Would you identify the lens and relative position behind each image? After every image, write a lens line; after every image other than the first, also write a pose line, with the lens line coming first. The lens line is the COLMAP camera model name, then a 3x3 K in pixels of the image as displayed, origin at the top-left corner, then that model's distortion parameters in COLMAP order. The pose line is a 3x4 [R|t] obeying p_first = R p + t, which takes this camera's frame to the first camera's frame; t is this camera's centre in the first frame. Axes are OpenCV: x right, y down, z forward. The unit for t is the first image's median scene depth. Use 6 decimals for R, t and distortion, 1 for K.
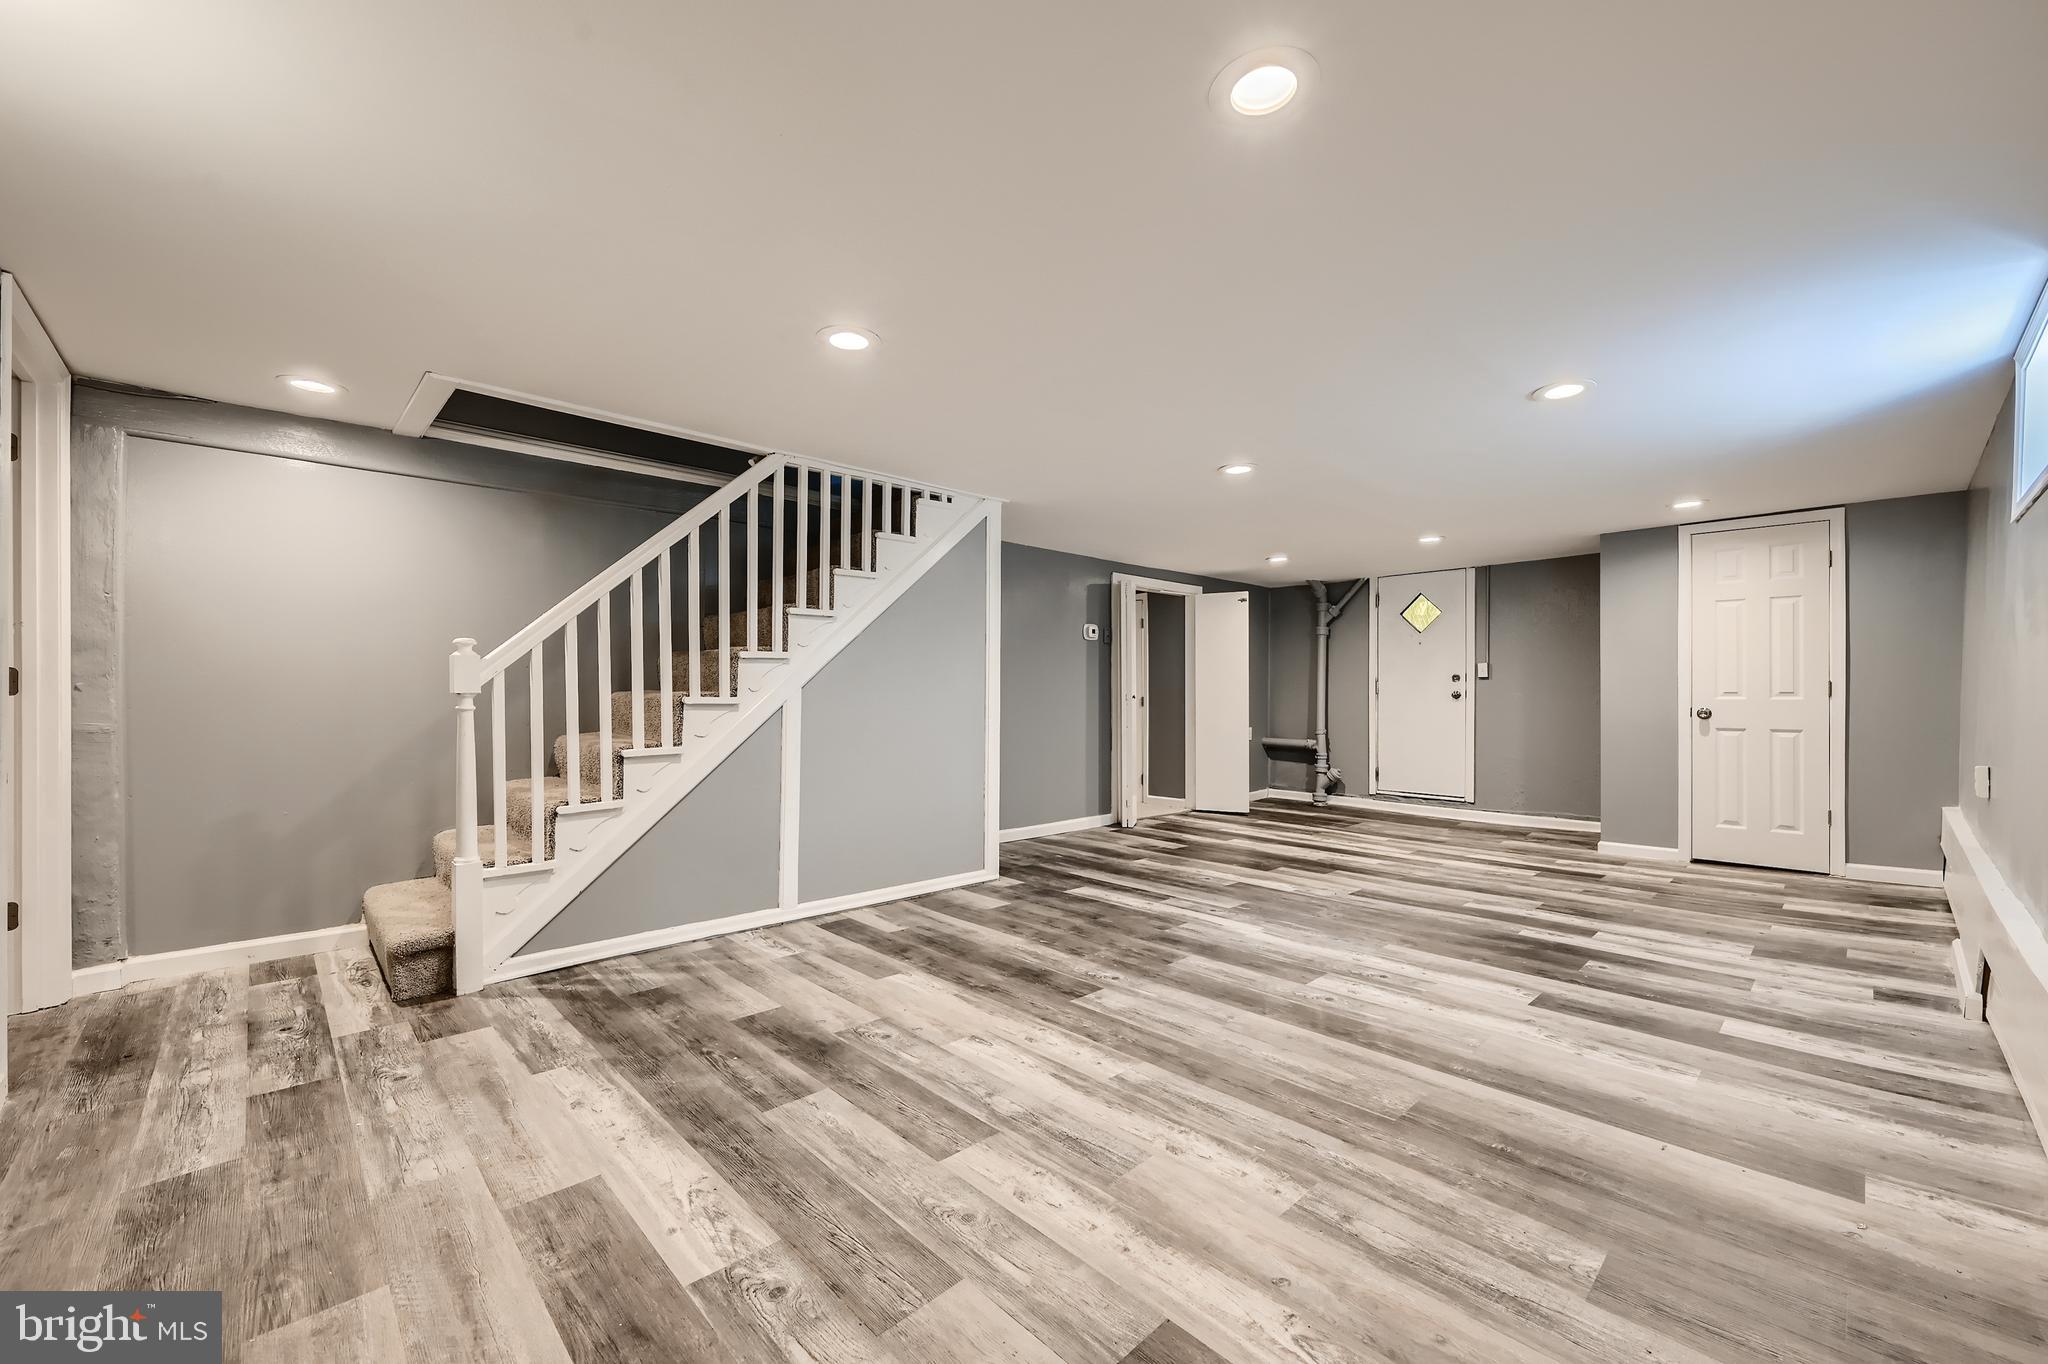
lens RADIAL K [[825.3, 0, 1019.1], [0, 825.3, 694.1], [0, 0, 1]] dist [0.000009, 0.000858]
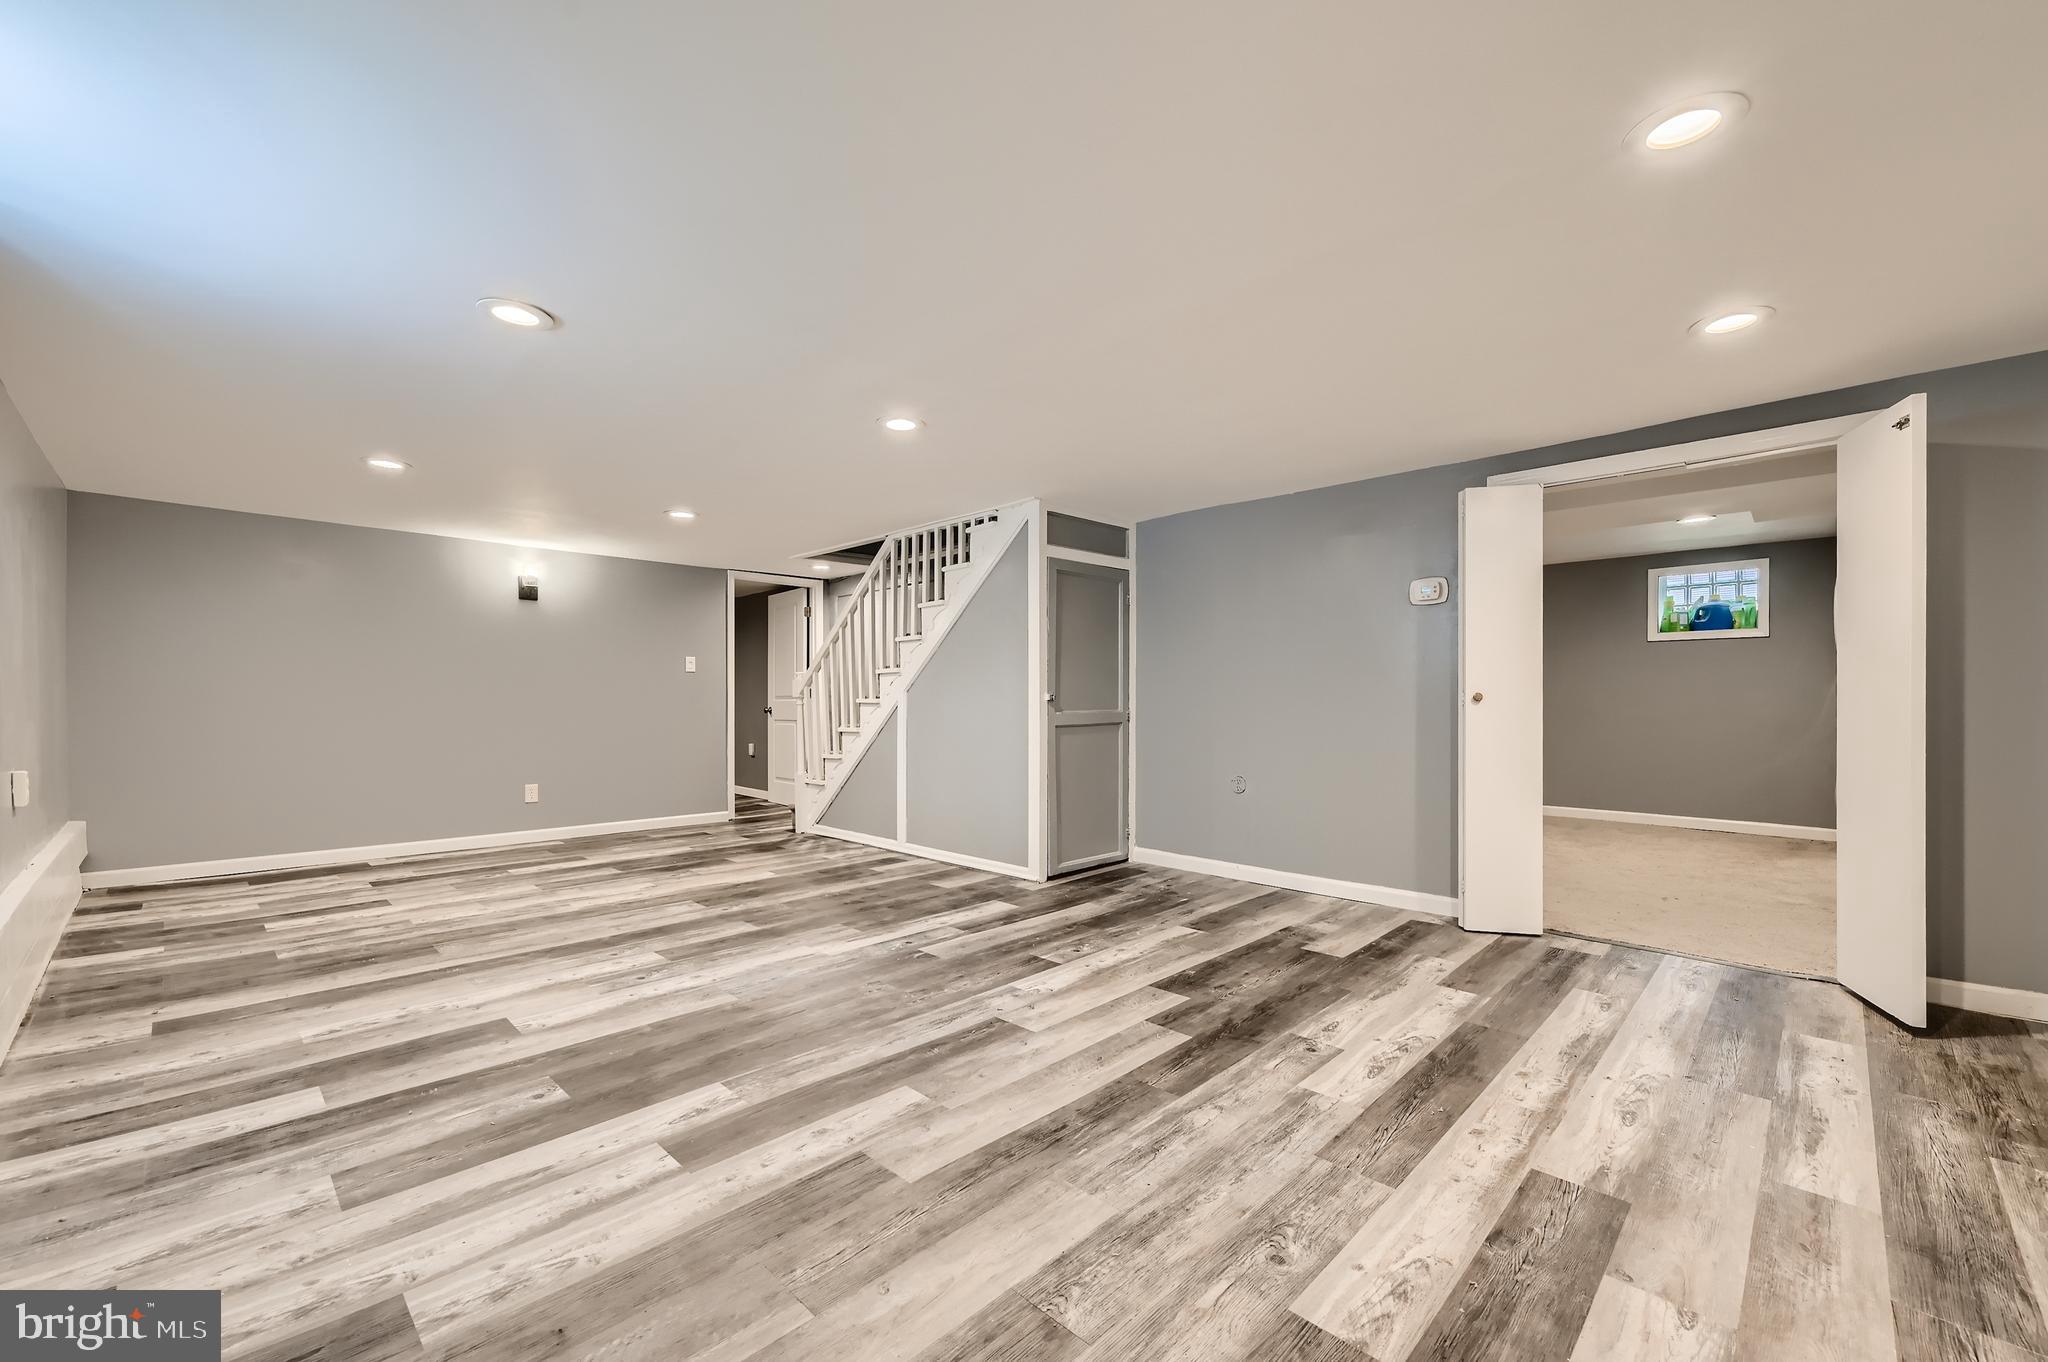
lens RADIAL K [[825.3, 0, 1017.5], [0, 825.3, 694.3], [0, 0, 1]] dist [0.000009, 0.000858]
pose [[0.023731, -0.007942, -0.999687, 1.355249], [0.003036, 0.999964, -0.007872, 0.010367], [0.999714, -0.002849, 0.023754, 1.340938]]
